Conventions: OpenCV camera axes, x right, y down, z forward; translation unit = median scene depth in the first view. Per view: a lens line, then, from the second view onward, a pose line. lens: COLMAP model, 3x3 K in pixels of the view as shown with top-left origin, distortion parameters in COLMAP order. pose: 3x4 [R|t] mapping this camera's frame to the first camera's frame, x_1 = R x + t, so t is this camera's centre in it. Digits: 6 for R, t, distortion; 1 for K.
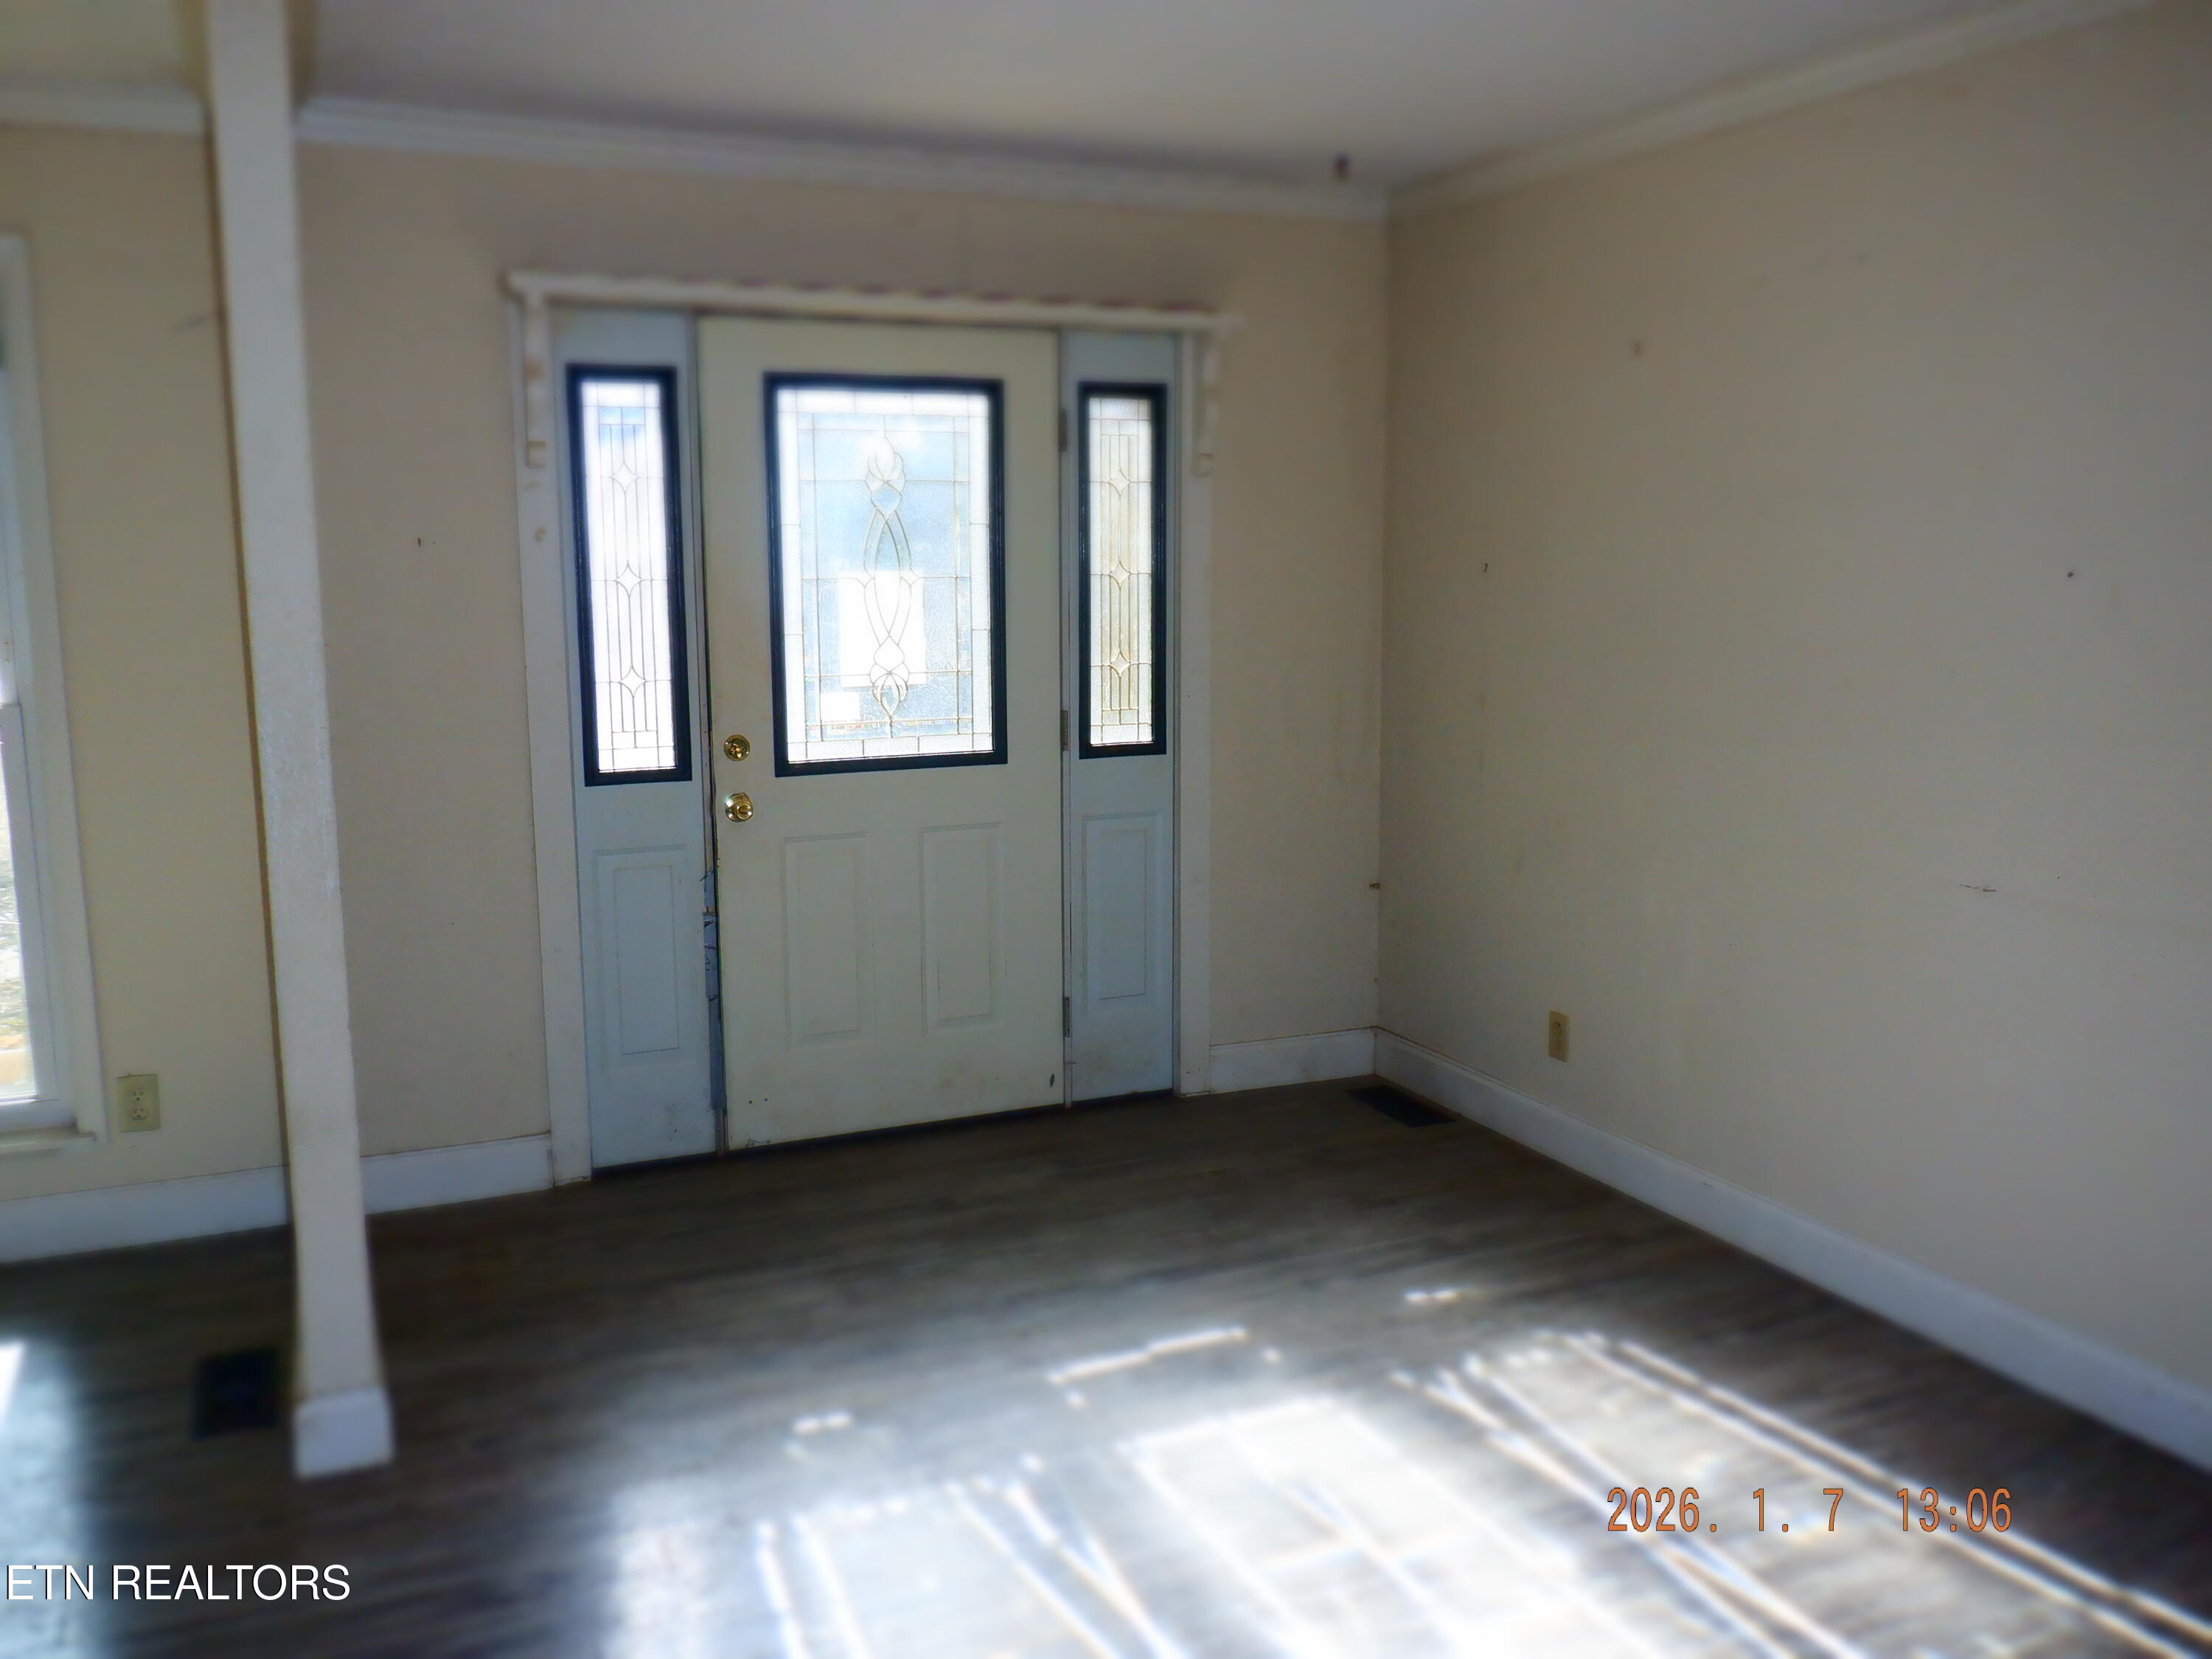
lens RADIAL K [[1843.6, 0, 1106.0], [0, 1843.6, 829.5], [0, 0, 1]] dist [-0.005385, -0.006036]
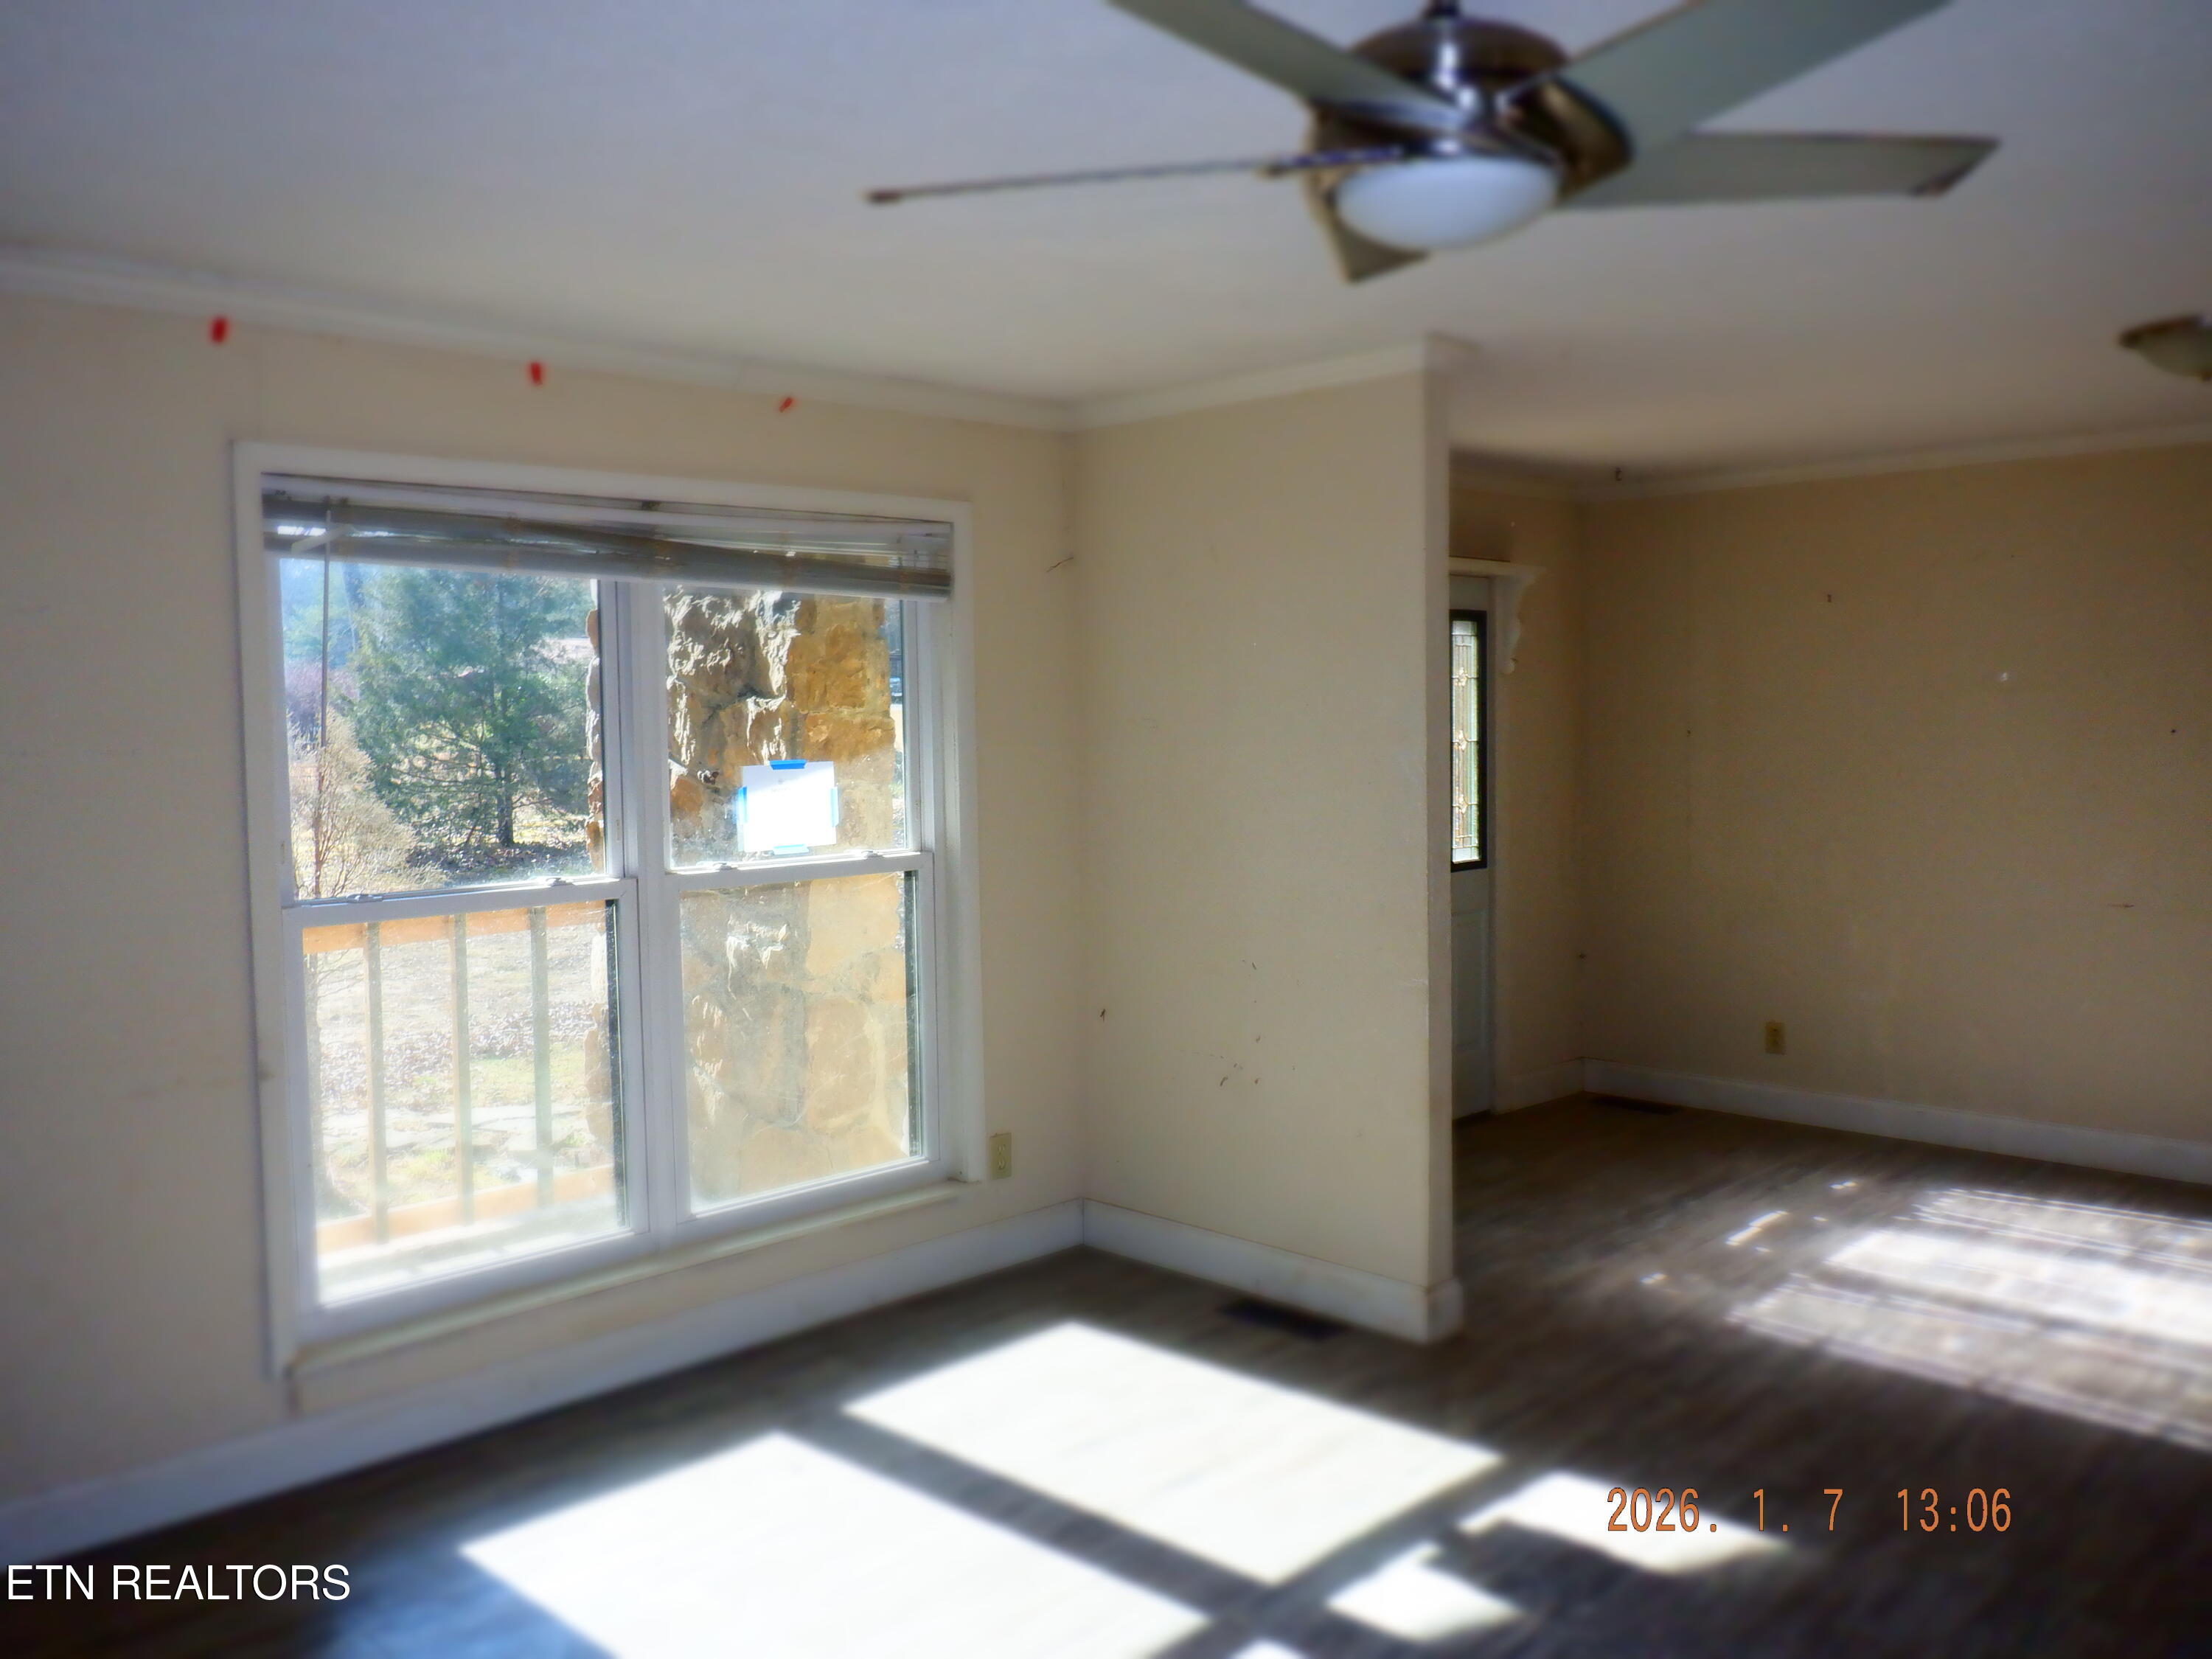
lens RADIAL K [[1843.6, 0, 1106.0], [0, 1843.6, 829.5], [0, 0, 1]] dist [-0.005385, -0.006036]
pose [[0.929006, -0.036059, 0.368303, -0.972082], [0.072608, 0.993658, -0.085860, 0.038196], [-0.362871, 0.106506, 0.925733, -0.265505]]
